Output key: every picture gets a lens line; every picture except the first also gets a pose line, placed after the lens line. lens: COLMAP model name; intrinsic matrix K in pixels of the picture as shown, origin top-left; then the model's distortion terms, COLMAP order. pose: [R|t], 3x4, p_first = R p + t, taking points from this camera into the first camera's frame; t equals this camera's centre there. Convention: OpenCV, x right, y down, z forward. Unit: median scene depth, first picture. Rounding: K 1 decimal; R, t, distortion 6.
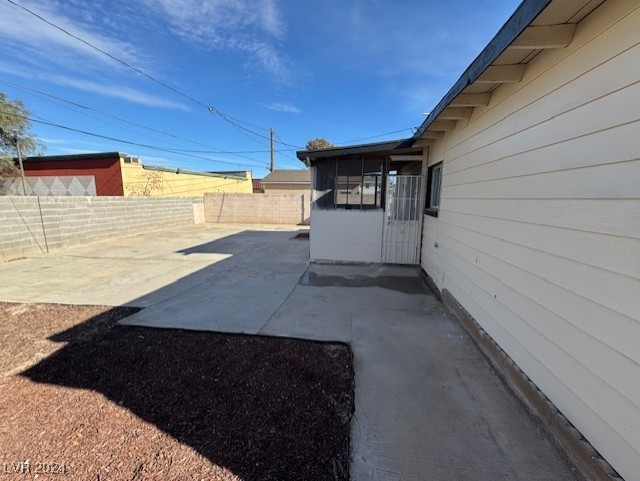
lens RADIAL K [[259.3, 0, 321.4], [0, 259.3, 239.7], [0, 0, 1]] dist [0.001867, -0.000214]
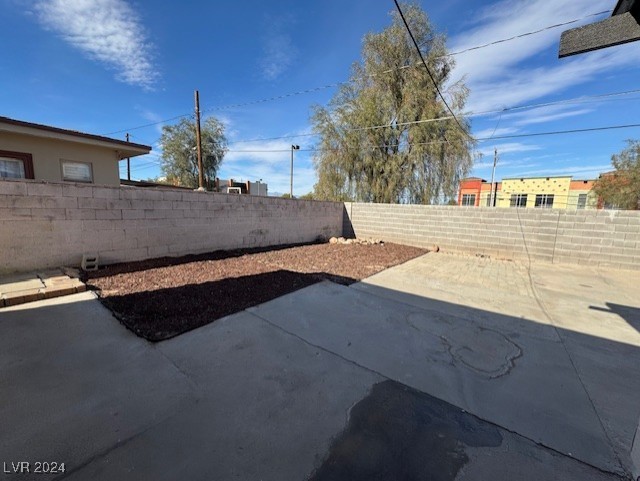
lens RADIAL K [[259.3, 0, 319.5], [0, 259.3, 236.8], [0, 0, 1]] dist [0.001867, -0.000214]
pose [[-0.478606, 0.083926, -0.874009, 0.311667], [-0.182287, 0.964235, 0.192410, -0.122901], [0.858899, 0.251410, -0.446190, 0.960369]]
